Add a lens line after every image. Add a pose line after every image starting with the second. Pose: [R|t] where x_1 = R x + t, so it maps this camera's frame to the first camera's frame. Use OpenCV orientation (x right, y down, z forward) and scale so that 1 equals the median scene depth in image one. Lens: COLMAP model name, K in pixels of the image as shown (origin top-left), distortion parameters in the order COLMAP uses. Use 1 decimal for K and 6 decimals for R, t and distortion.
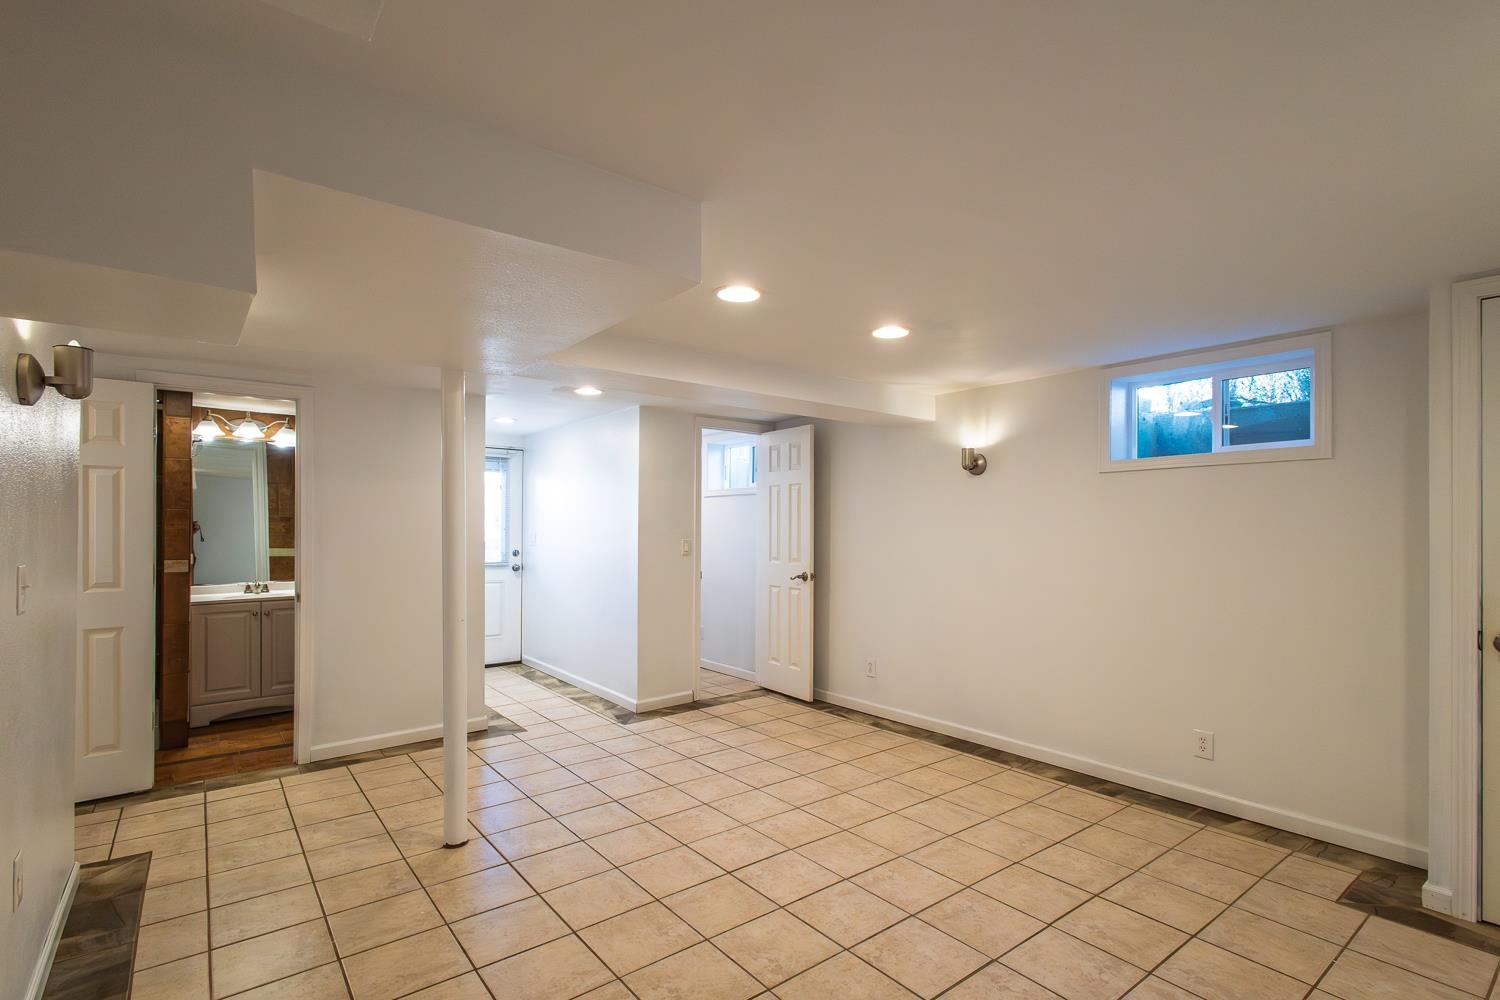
lens RADIAL K [[704.6, 0, 743.3], [0, 704.6, 532.5], [0, 0, 1]] dist [0.002243, -0.001025]
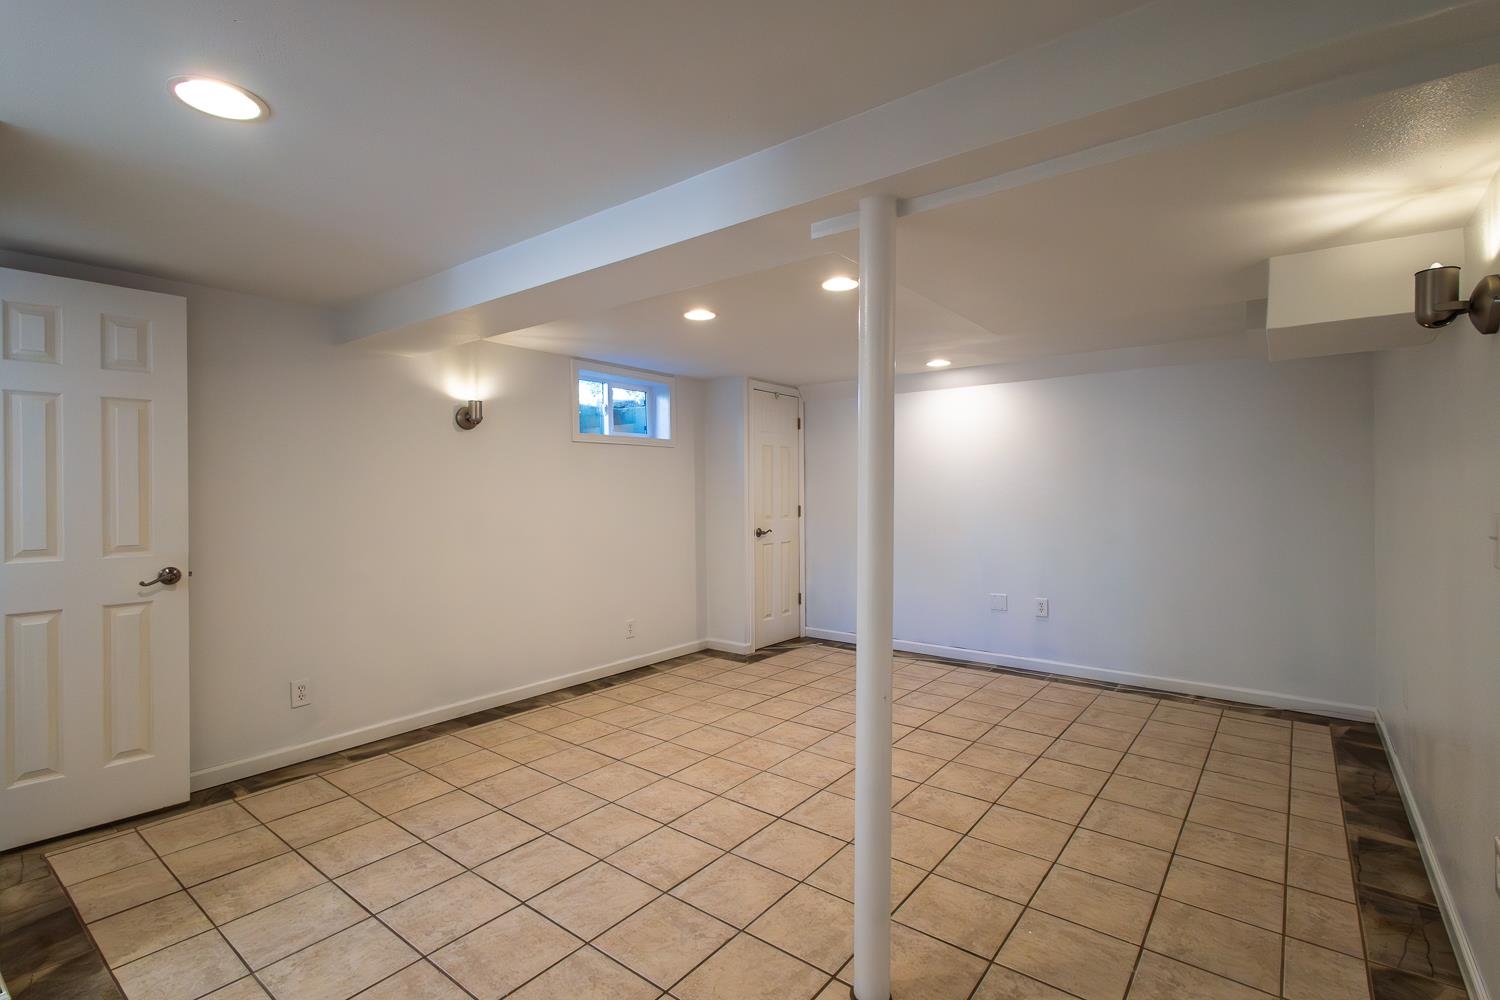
lens RADIAL K [[704.6, 0, 750.0], [0, 704.6, 490.1], [0, 0, 1]] dist [0.002243, -0.001025]
pose [[-0.252765, -0.001965, 0.967526, -0.760515], [0.011539, 0.999921, 0.005045, -0.001231], [-0.967459, 0.012439, -0.252722, 0.980721]]
